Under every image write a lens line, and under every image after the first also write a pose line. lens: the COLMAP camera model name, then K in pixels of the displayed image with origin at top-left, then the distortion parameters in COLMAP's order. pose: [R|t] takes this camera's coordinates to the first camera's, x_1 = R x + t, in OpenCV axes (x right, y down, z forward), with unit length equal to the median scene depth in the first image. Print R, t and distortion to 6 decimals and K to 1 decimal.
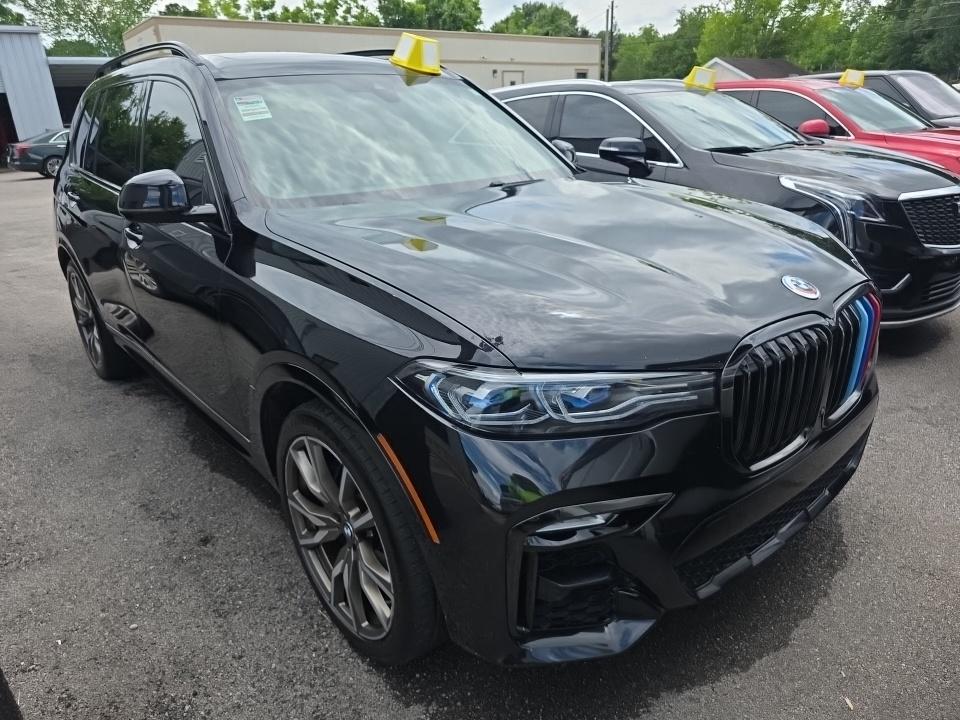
lens RADIAL K [[652.5, 0, 483.4], [0, 652.5, 359.2], [0, 0, 1]] dist [0.032588, -0.039963]
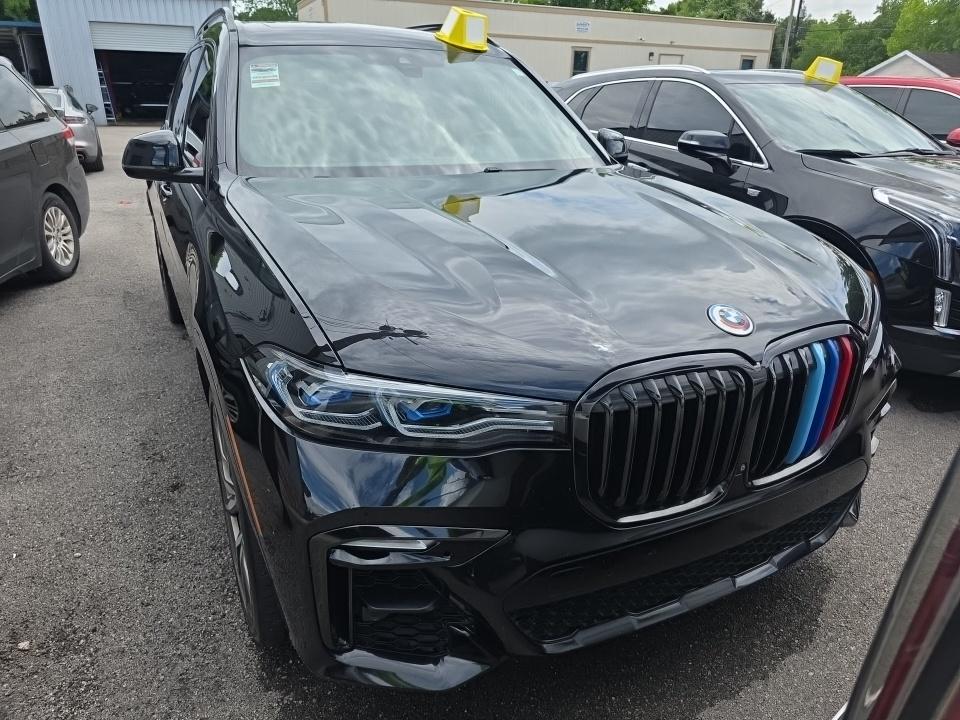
lens RADIAL K [[652.5, 0, 486.4], [0, 652.5, 353.2], [0, 0, 1]] dist [0.032588, -0.039963]
pose [[0.970464, 0.136067, -0.199212, 0.188579], [-0.132247, 0.990686, 0.032424, -0.028047], [0.201768, -0.005121, 0.979420, 0.057465]]
